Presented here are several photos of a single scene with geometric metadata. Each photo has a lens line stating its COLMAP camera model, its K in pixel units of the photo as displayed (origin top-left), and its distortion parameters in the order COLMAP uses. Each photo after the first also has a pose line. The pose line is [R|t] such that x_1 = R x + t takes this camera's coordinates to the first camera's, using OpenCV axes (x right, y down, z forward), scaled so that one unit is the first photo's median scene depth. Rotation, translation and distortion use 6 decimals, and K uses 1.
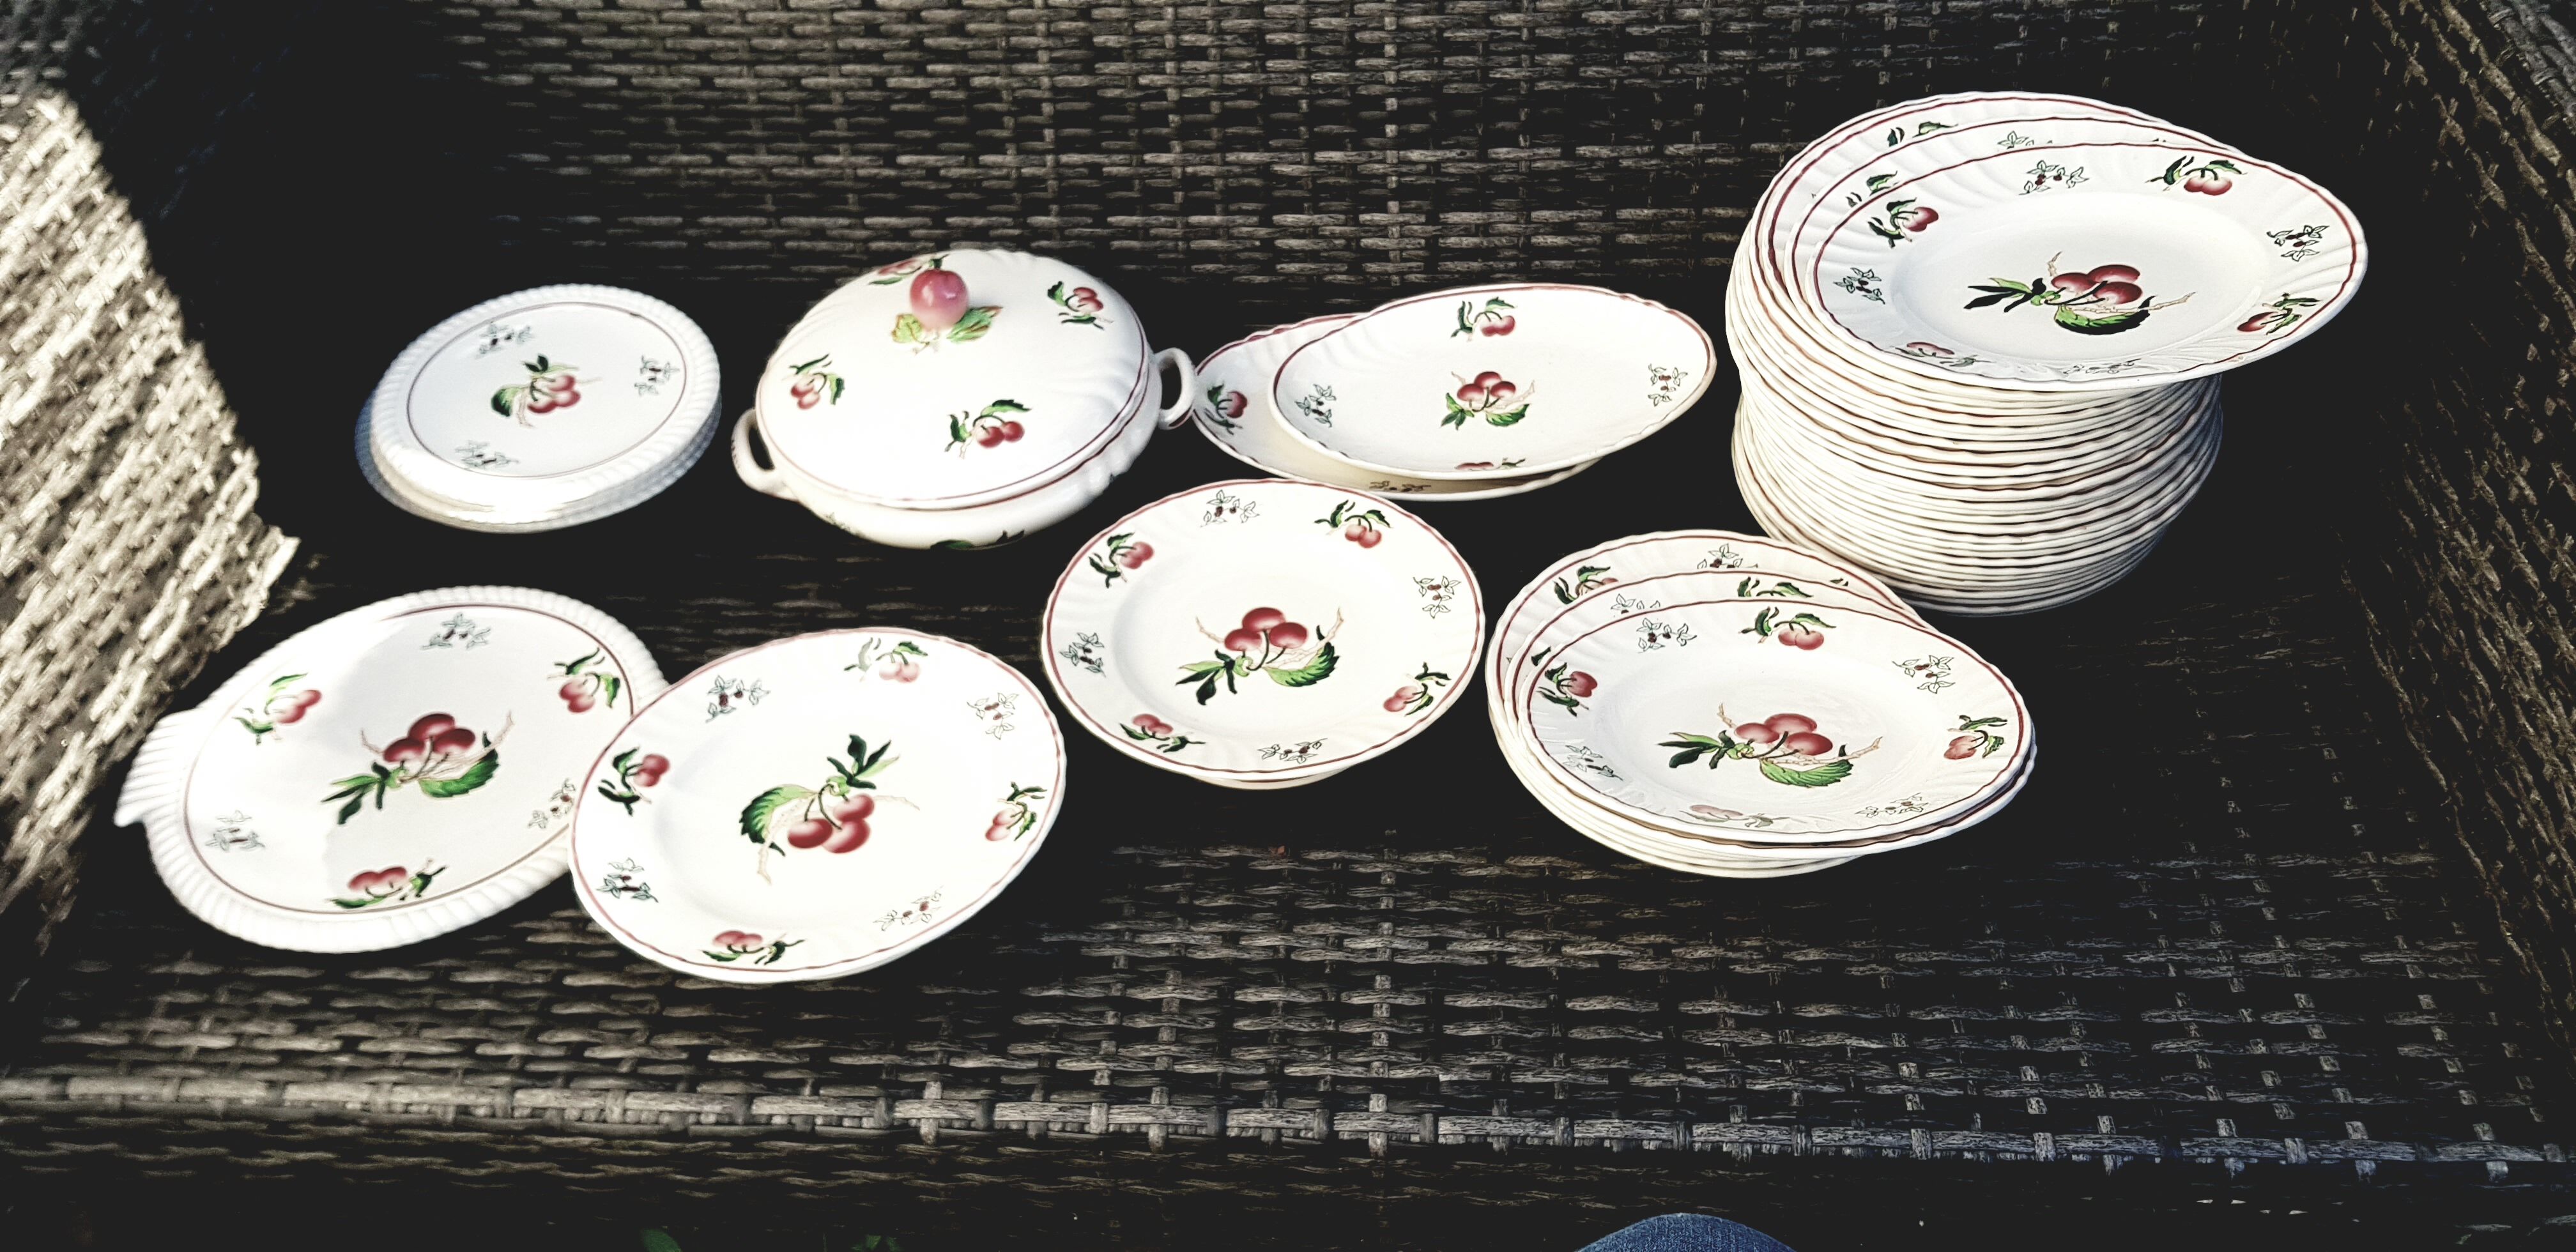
lens RADIAL K [[2073.8, 0, 1322.3], [0, 2073.8, 563.3], [0, 0, 1]] dist [0.072439, -0.156656]
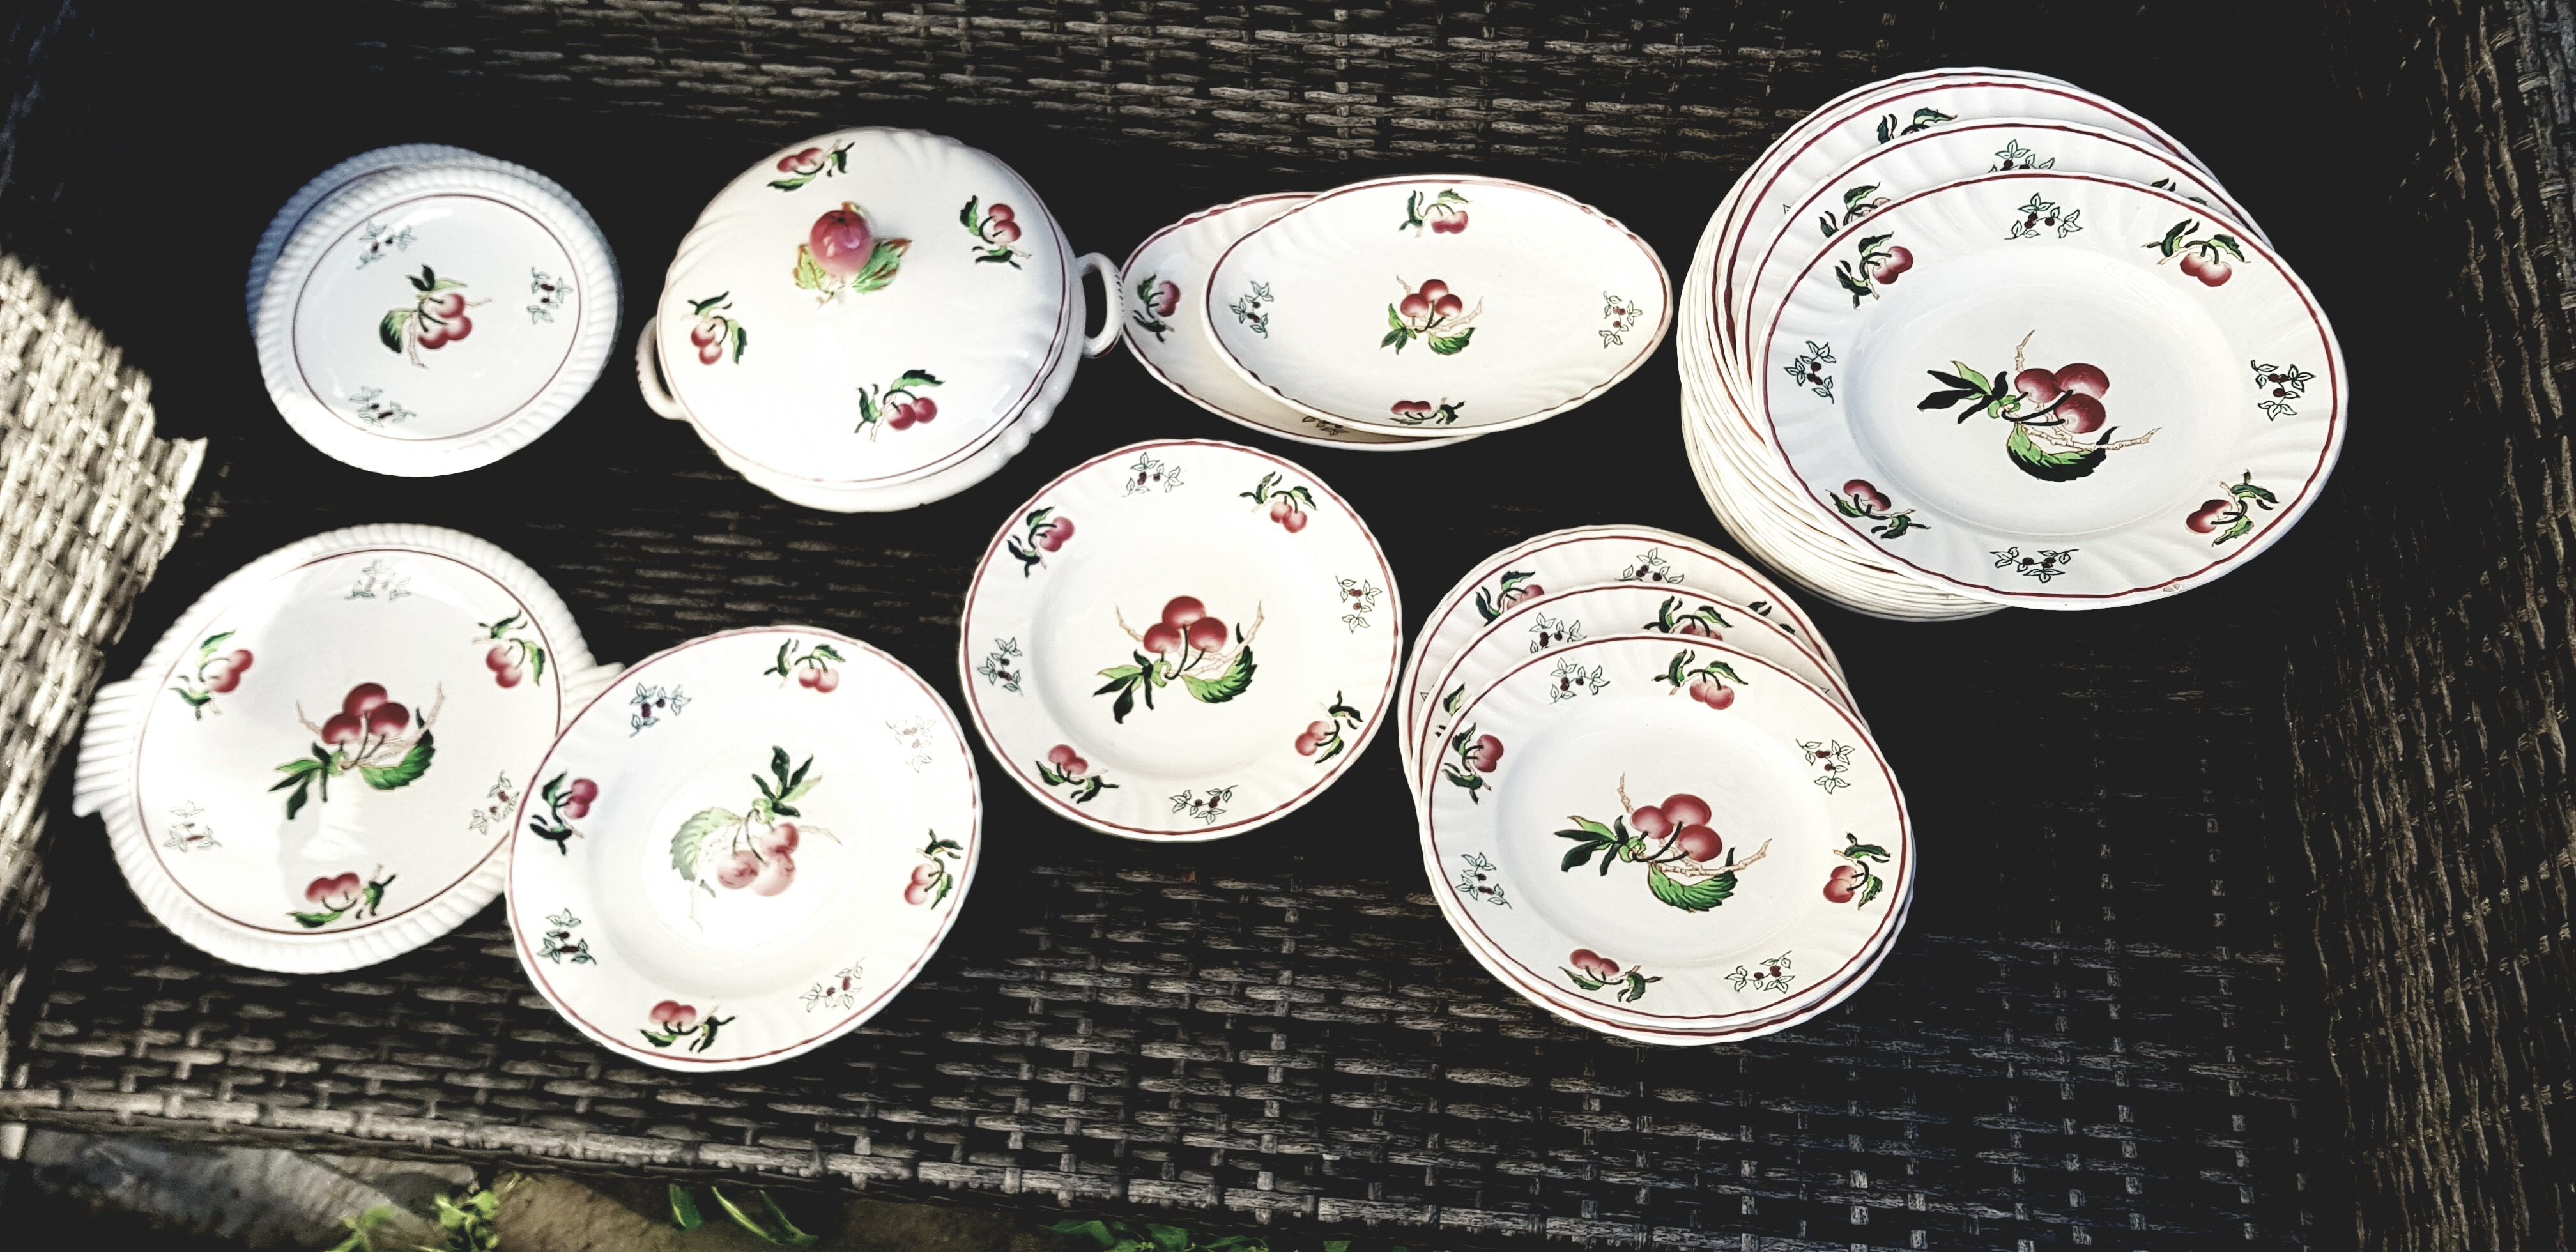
lens RADIAL K [[2073.8, 0, 1322.3], [0, 2073.8, 563.3], [0, 0, 1]] dist [0.072439, -0.156656]
pose [[0.999457, 0.032909, -0.001843, 0.041078], [-0.029523, 0.918696, 0.393861, -0.407009], [0.014655, -0.393593, 0.919168, 0.097882]]
